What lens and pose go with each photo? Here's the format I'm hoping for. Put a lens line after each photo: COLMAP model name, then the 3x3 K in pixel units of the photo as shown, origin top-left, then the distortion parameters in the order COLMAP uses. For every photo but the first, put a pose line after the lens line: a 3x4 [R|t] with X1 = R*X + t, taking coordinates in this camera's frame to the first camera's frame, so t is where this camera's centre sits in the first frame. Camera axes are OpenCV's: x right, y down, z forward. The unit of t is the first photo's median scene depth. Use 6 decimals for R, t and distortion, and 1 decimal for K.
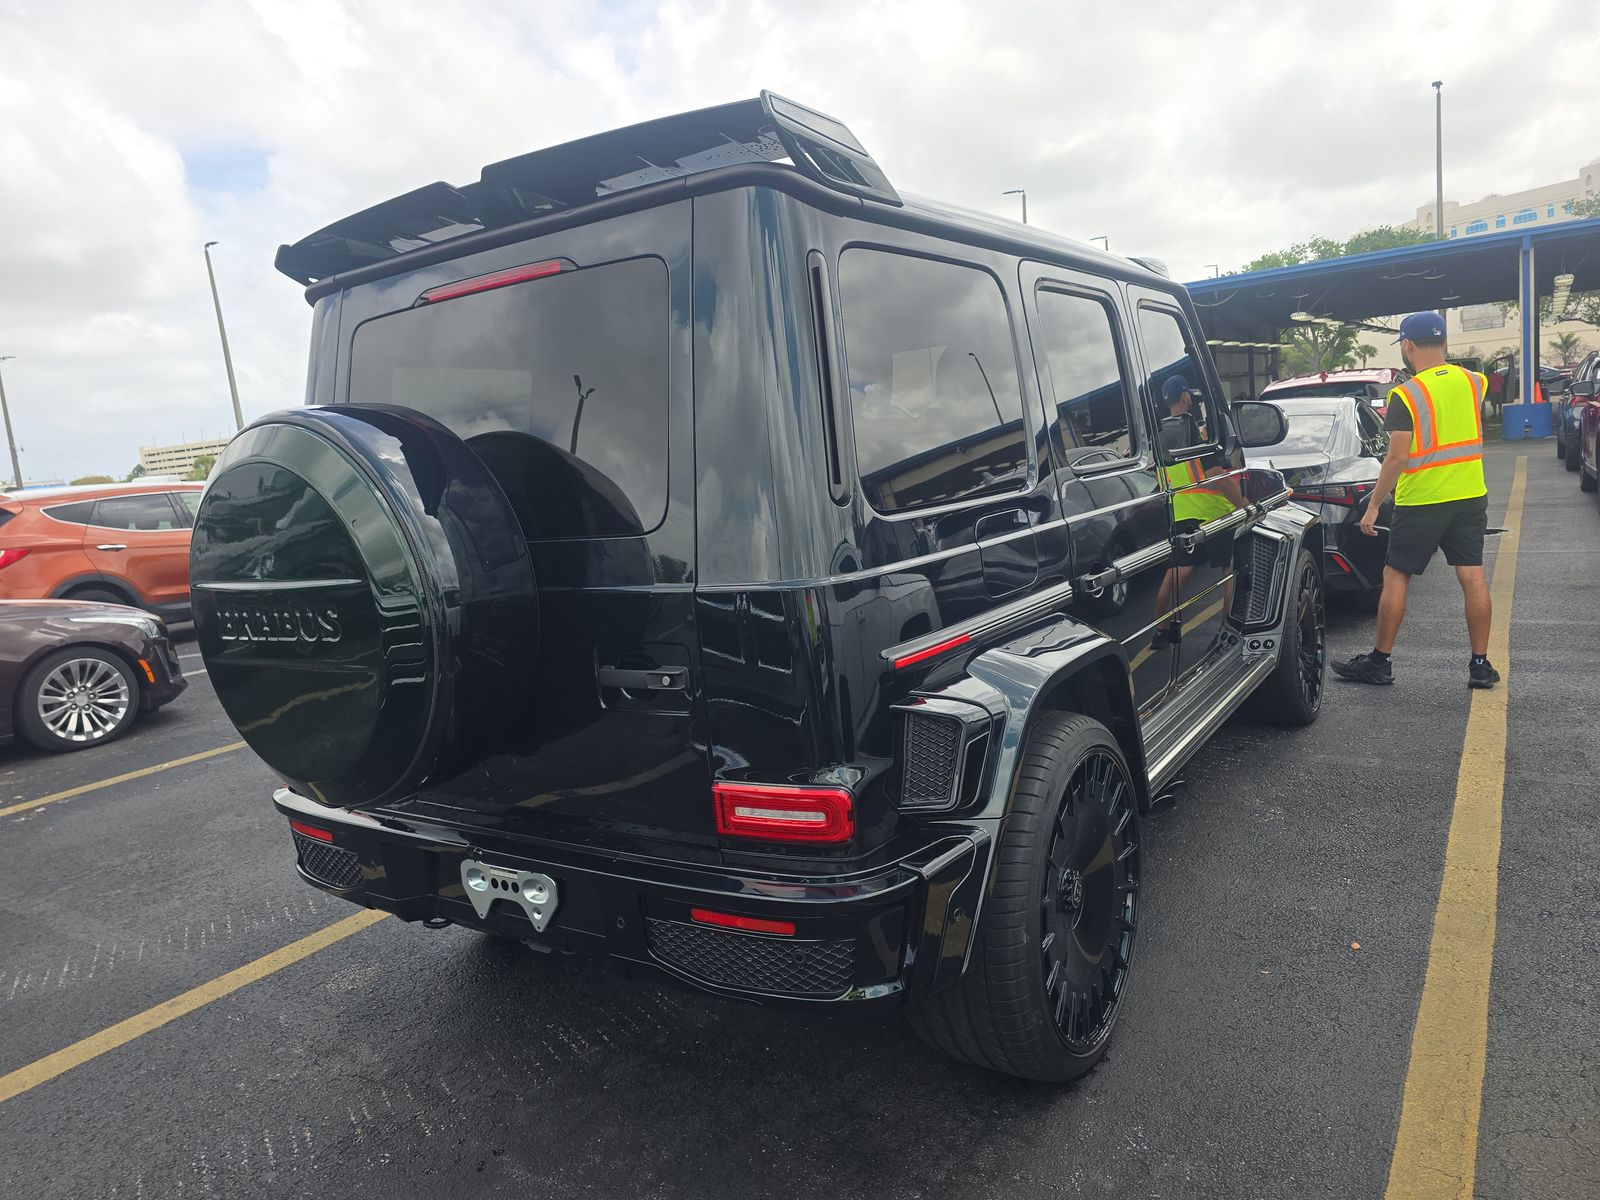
lens RADIAL K [[1094.4, 0, 812.3], [0, 1094.4, 597.4], [0, 0, 1]] dist [0.018733, -0.021077]
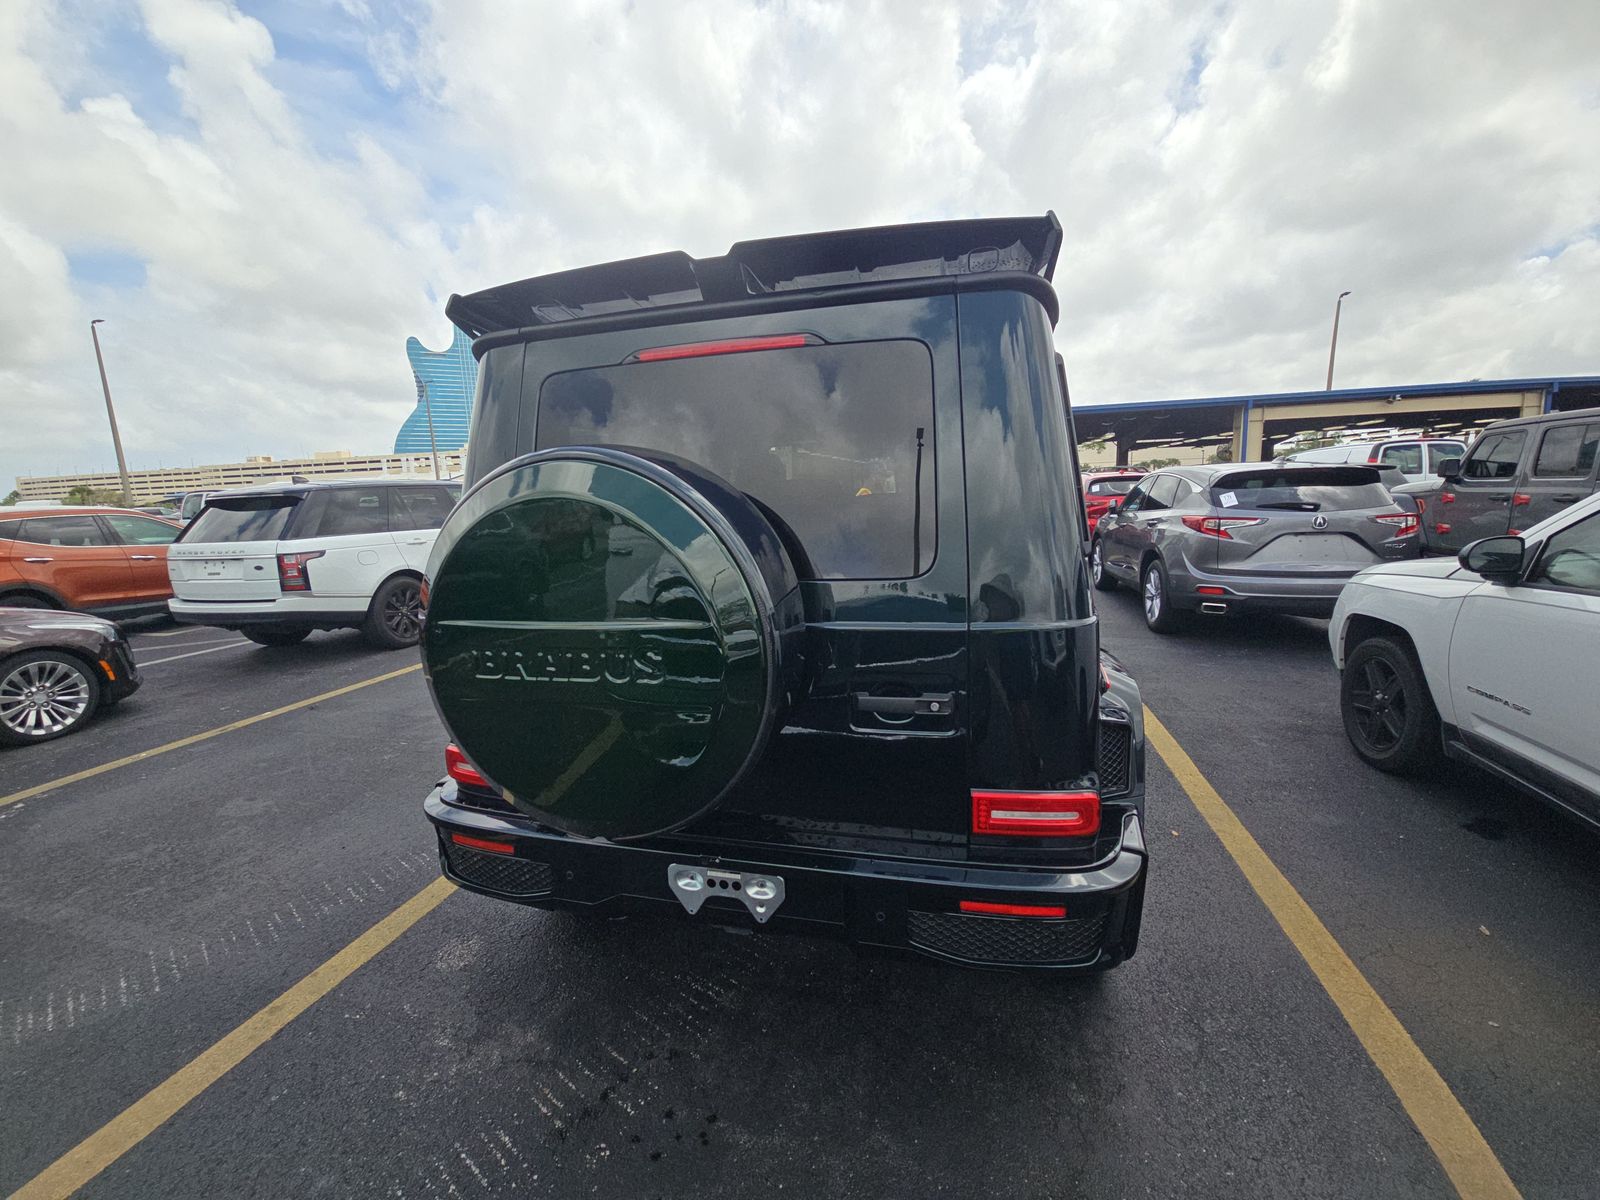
lens RADIAL K [[645.6, 0, 804.6], [0, 645.6, 602.9], [0, 0, 1]] dist [0.001915, -0.008316]
pose [[0.939474, 0.008244, 0.342522, -0.161328], [-0.008699, 0.999962, -0.000208, -0.010655], [-0.342511, -0.002784, 0.939510, 0.129459]]
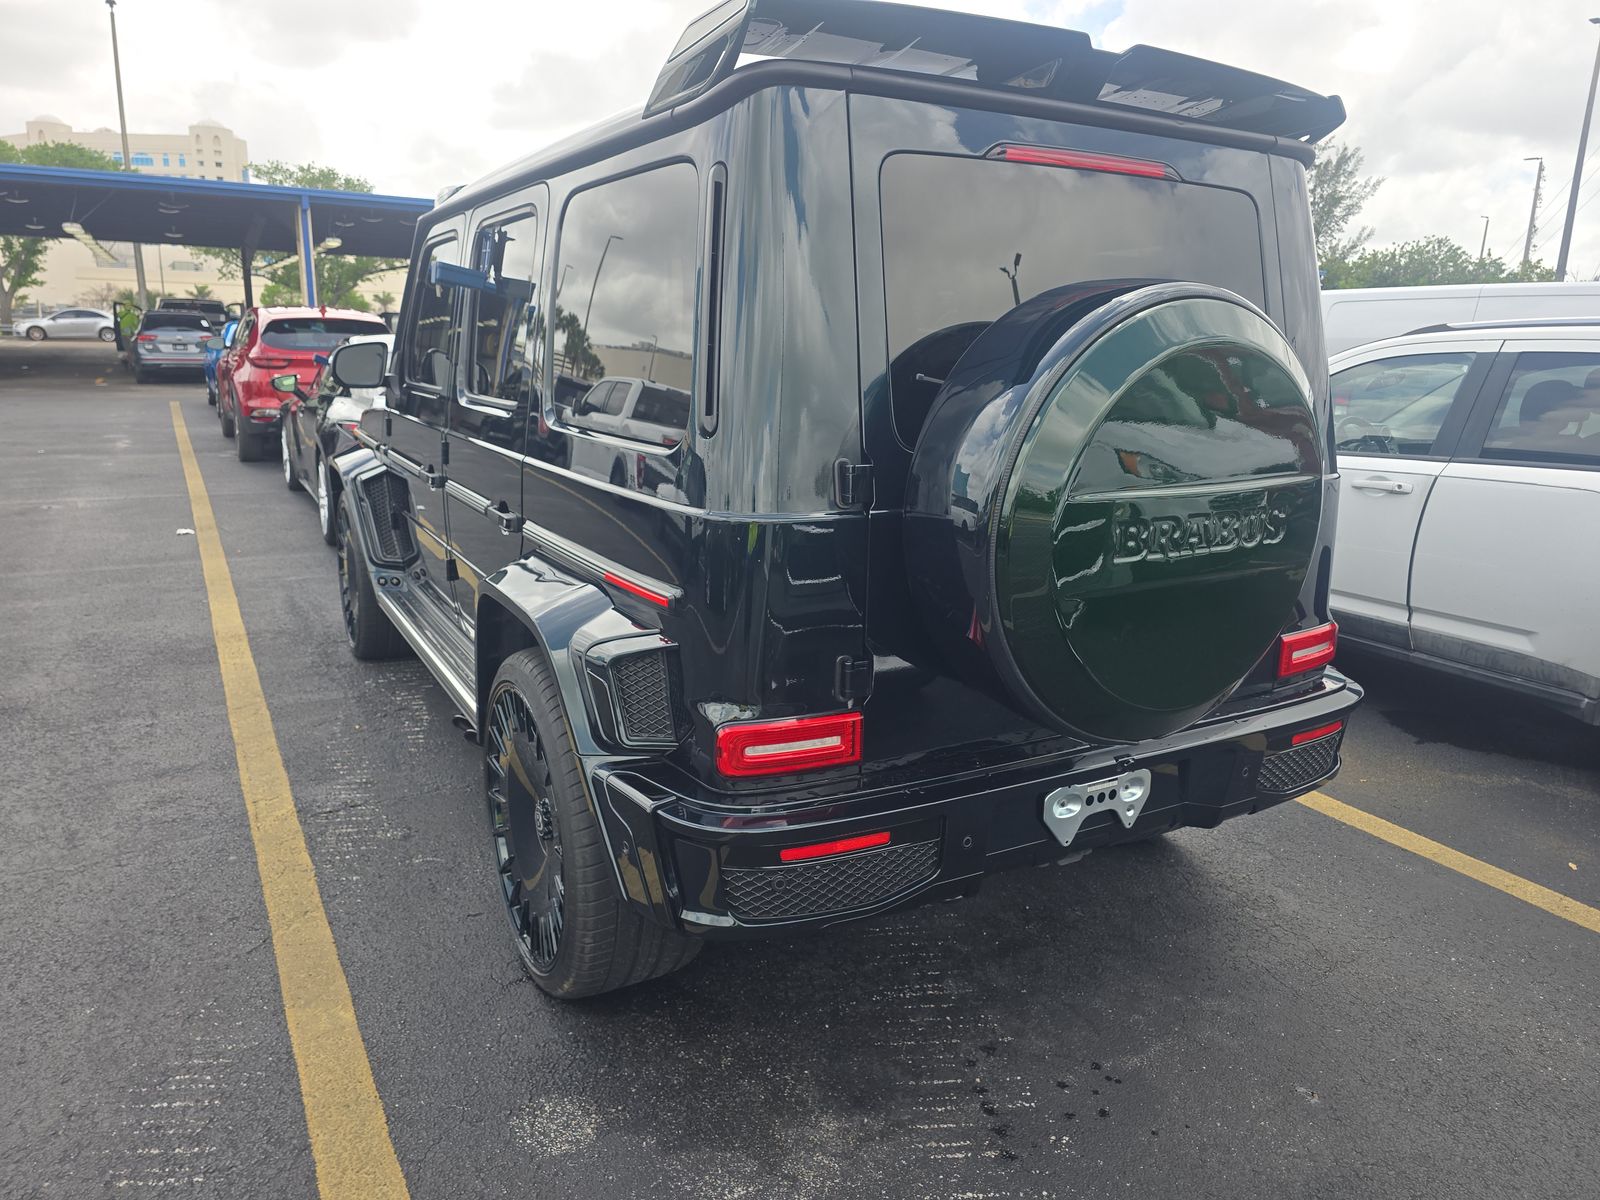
lens RADIAL K [[1094.4, 0, 800.0], [0, 1094.4, 601.1], [0, 0, 1]] dist [0.018733, -0.021077]
pose [[0.444930, -0.106328, 0.889231, -0.468410], [0.057769, 0.994266, 0.089983, -0.006169], [-0.893700, 0.011334, 0.448522, 0.298035]]
